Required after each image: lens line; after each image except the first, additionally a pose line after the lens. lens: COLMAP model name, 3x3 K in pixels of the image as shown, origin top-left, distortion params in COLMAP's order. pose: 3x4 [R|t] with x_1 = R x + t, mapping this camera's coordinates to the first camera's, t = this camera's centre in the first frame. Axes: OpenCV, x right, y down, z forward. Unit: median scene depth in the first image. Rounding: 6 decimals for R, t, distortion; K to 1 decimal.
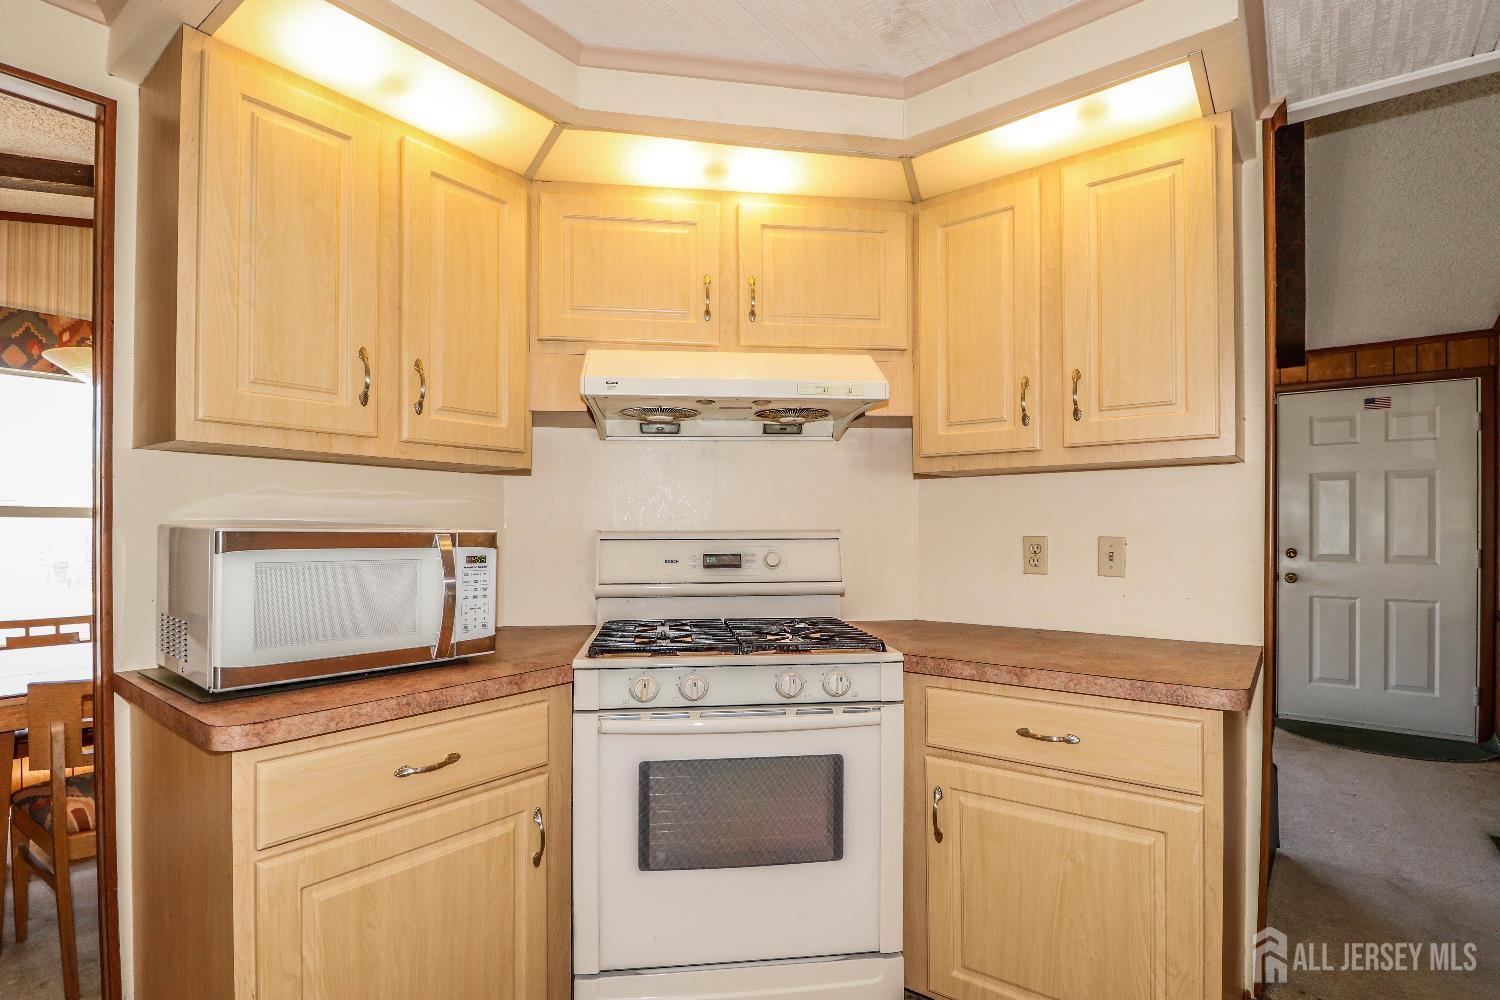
lens RADIAL K [[715.5, 0, 752.8], [0, 715.5, 526.5], [0, 0, 1]] dist [-0.001001, -0.011781]
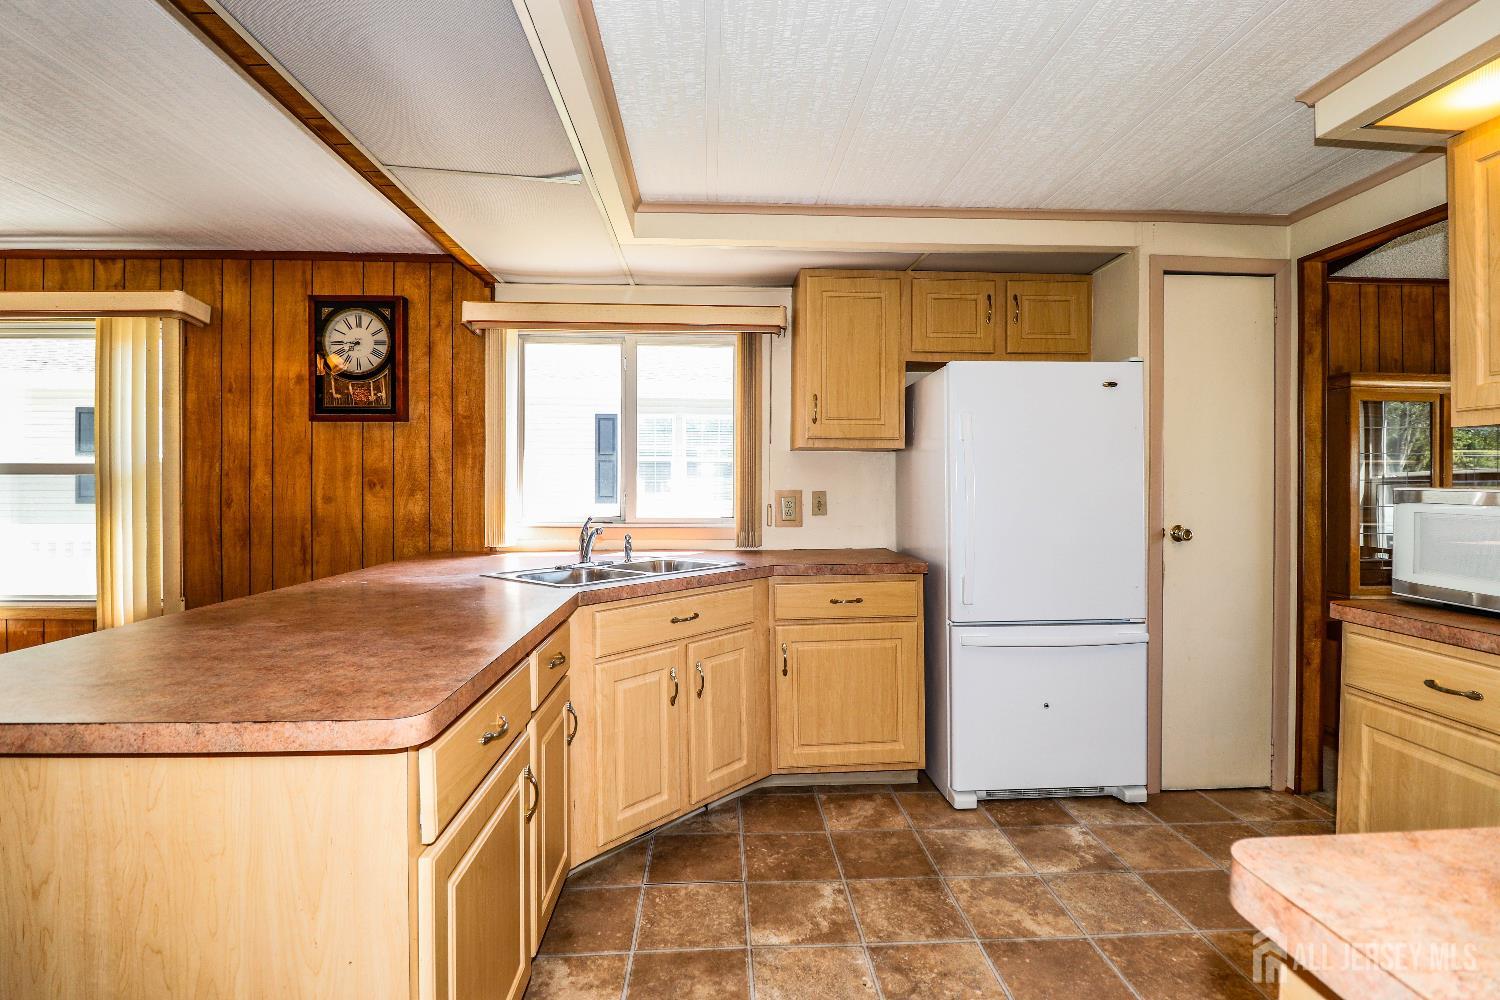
lens RADIAL K [[699.8, 0, 746.8], [0, 699.8, 486.6], [0, 0, 1]] dist [-0.000998, -0.012453]
pose [[-0.759037, 0.000859, -0.651047, 0.964165], [-0.000078, 0.999999, 0.001410, -0.001897], [0.651048, 0.001121, -0.759036, 0.912304]]
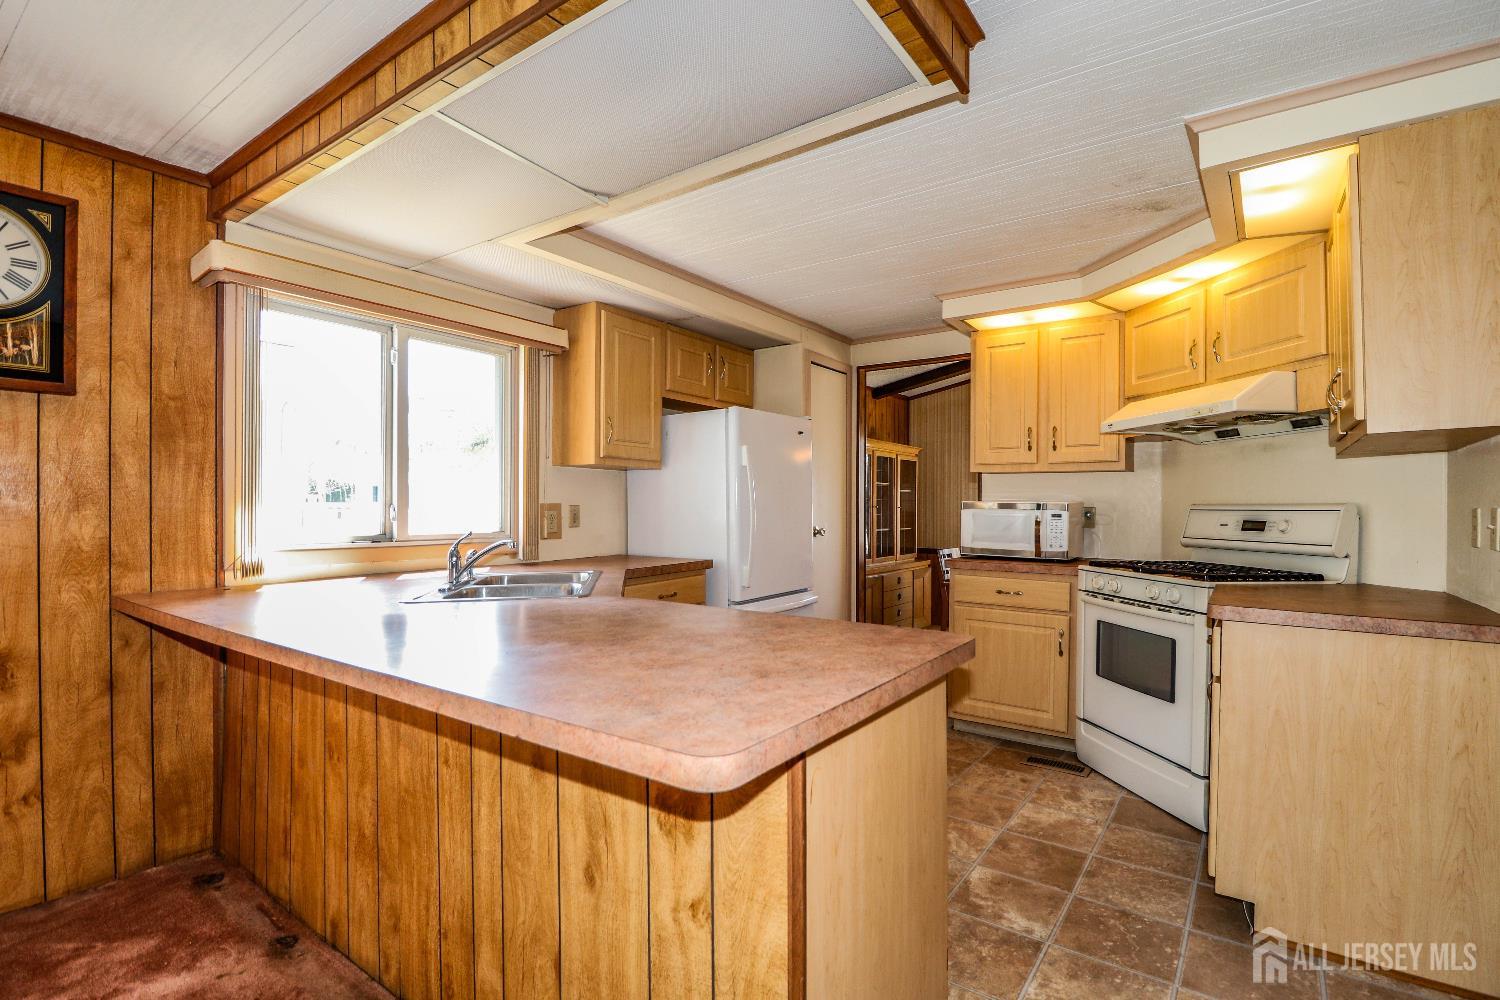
lens RADIAL K [[705.3, 0, 753.6], [0, 705.3, 508.6], [0, 0, 1]] dist [-0.000747, -0.011412]
pose [[0.038320, 0.005782, -0.999249, 1.717122], [-0.001988, 0.999982, 0.005710, 0.012746], [0.999264, 0.001768, 0.038331, -0.025344]]
